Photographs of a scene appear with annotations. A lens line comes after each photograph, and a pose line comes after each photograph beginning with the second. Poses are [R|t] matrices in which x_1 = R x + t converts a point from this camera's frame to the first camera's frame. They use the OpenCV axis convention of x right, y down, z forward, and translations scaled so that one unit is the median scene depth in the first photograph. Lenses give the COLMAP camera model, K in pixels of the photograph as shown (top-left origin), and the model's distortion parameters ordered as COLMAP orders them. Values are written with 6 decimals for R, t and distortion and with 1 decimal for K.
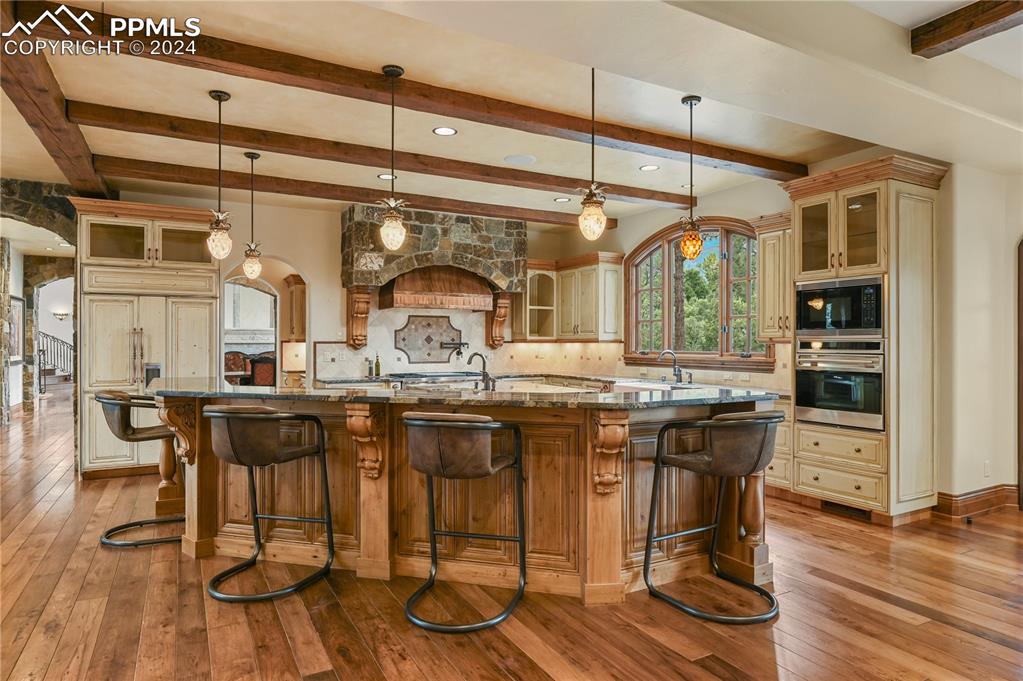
lens RADIAL K [[605.4, 0, 514.5], [0, 605.4, 342.6], [0, 0, 1]] dist [0.001713, 0.000824]
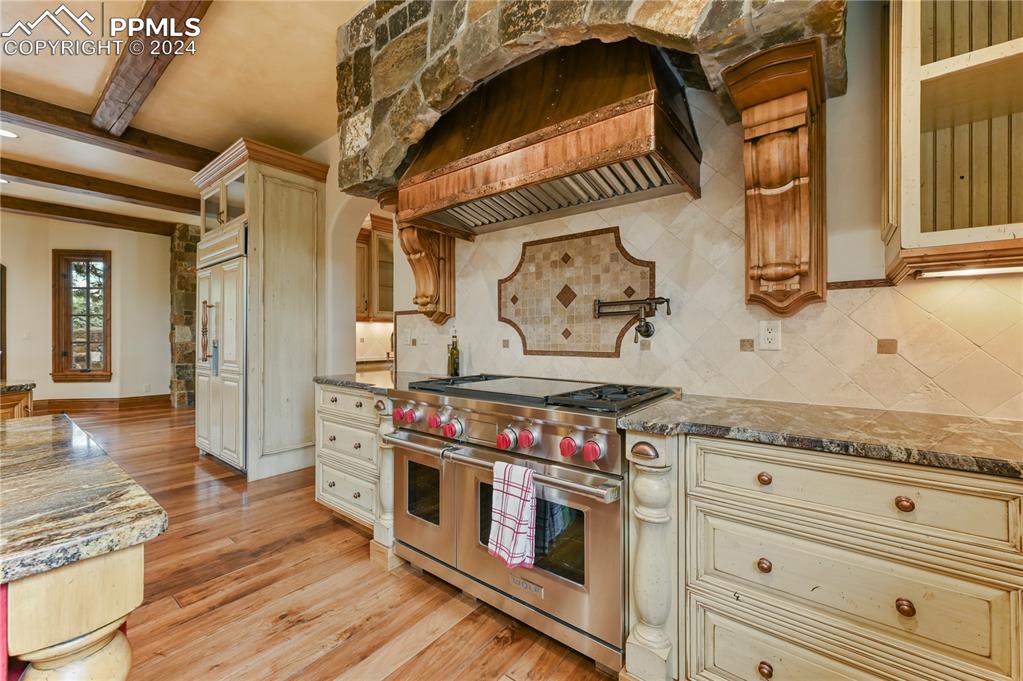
lens RADIAL K [[409.1, 0, 514.4], [0, 409.1, 333.6], [0, 0, 1]] dist [-0.000205, 0.000393]
pose [[0.394753, -0.002780, -0.918783, 0.093484], [0.004920, 0.999987, -0.000911, 0.020128], [0.918774, -0.004161, 0.394762, 0.883898]]
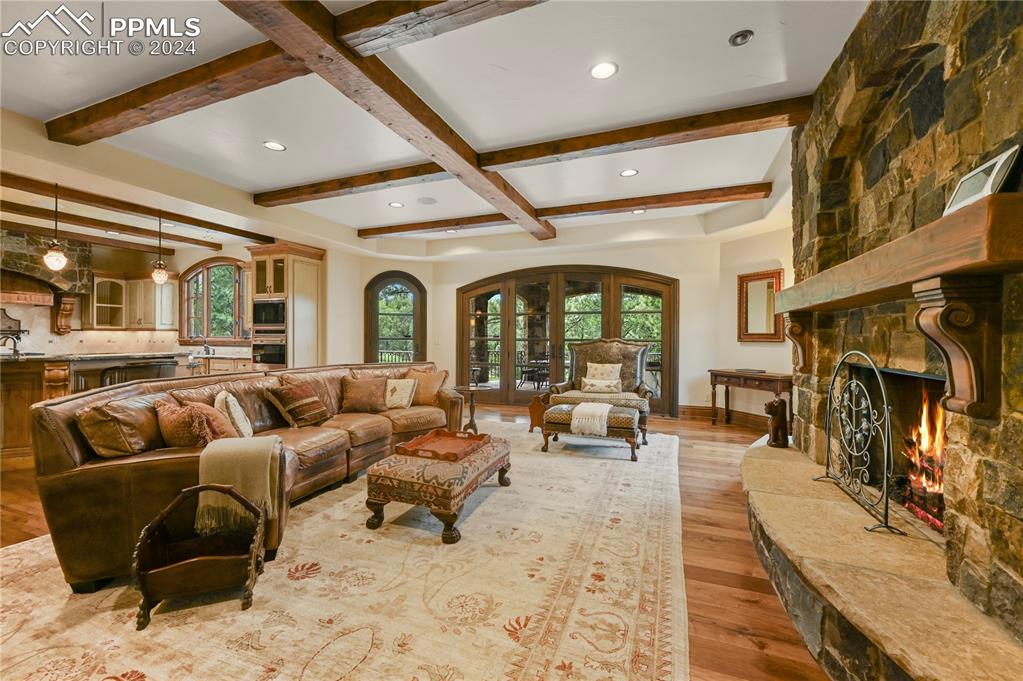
lens RADIAL K [[409.1, 0, 508.8], [0, 409.1, 336.1], [0, 0, 1]] dist [-0.000205, 0.000393]
pose [[0.767402, 0.000751, 0.641165, 0.154208], [-0.002829, 0.999994, 0.002214, 0.008332], [-0.641159, -0.003513, 0.767400, -0.324099]]
